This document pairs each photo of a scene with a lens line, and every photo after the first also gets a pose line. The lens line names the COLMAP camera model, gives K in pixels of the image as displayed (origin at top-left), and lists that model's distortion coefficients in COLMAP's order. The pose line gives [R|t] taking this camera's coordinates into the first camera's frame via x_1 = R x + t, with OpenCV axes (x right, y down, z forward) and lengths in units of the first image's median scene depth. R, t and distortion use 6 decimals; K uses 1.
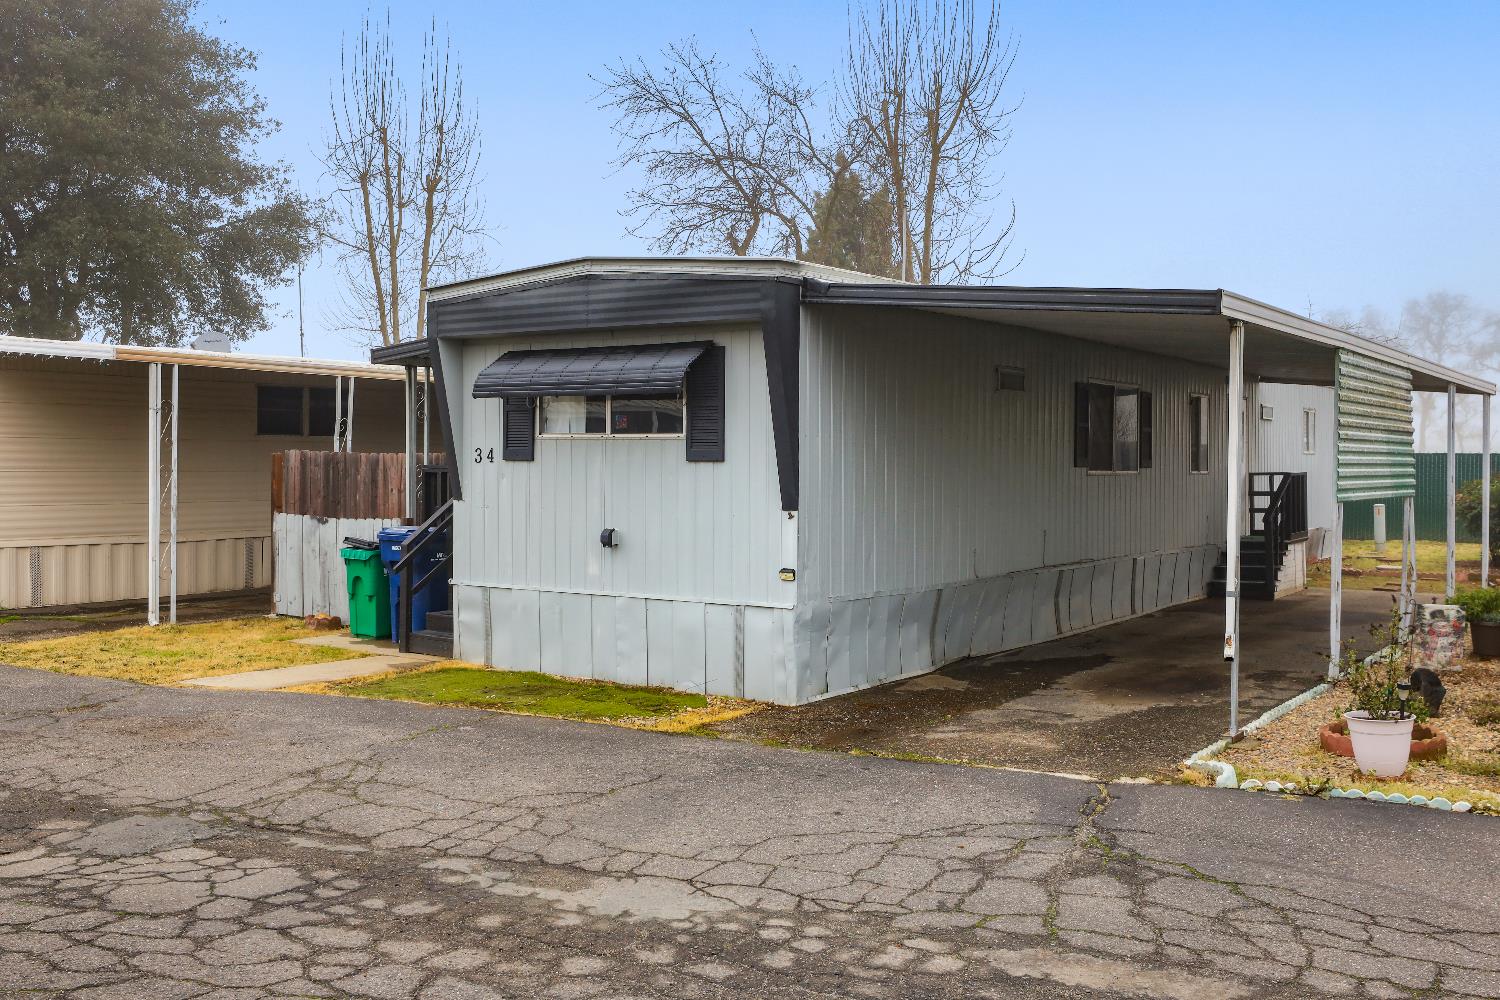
lens RADIAL K [[1441.4, 0, 750.0], [0, 1441.4, 499.4], [0, 0, 1]] dist [-0.014068, 0.000000]
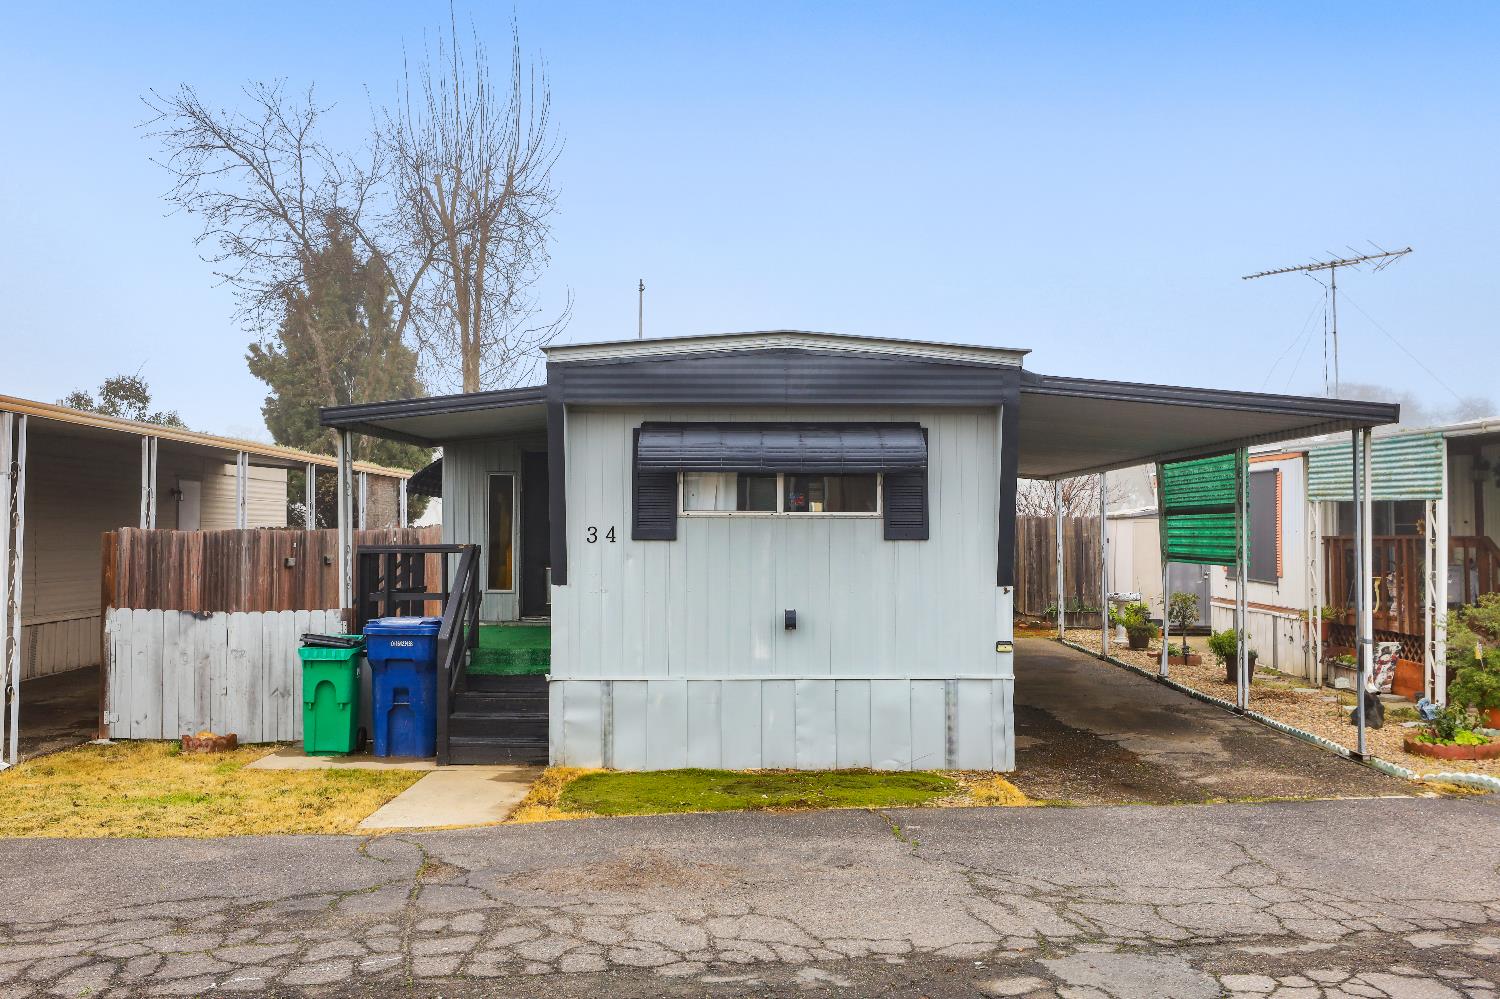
lens RADIAL K [[1363.5, 0, 751.5], [0, 1363.5, 496.3], [0, 0, 1]] dist [0.000169, -0.001409]
pose [[0.817824, 0.009238, 0.575394, -0.636133], [0.020166, 0.998797, -0.044699, -0.015281], [-0.575115, 0.048159, 0.816654, 0.259346]]
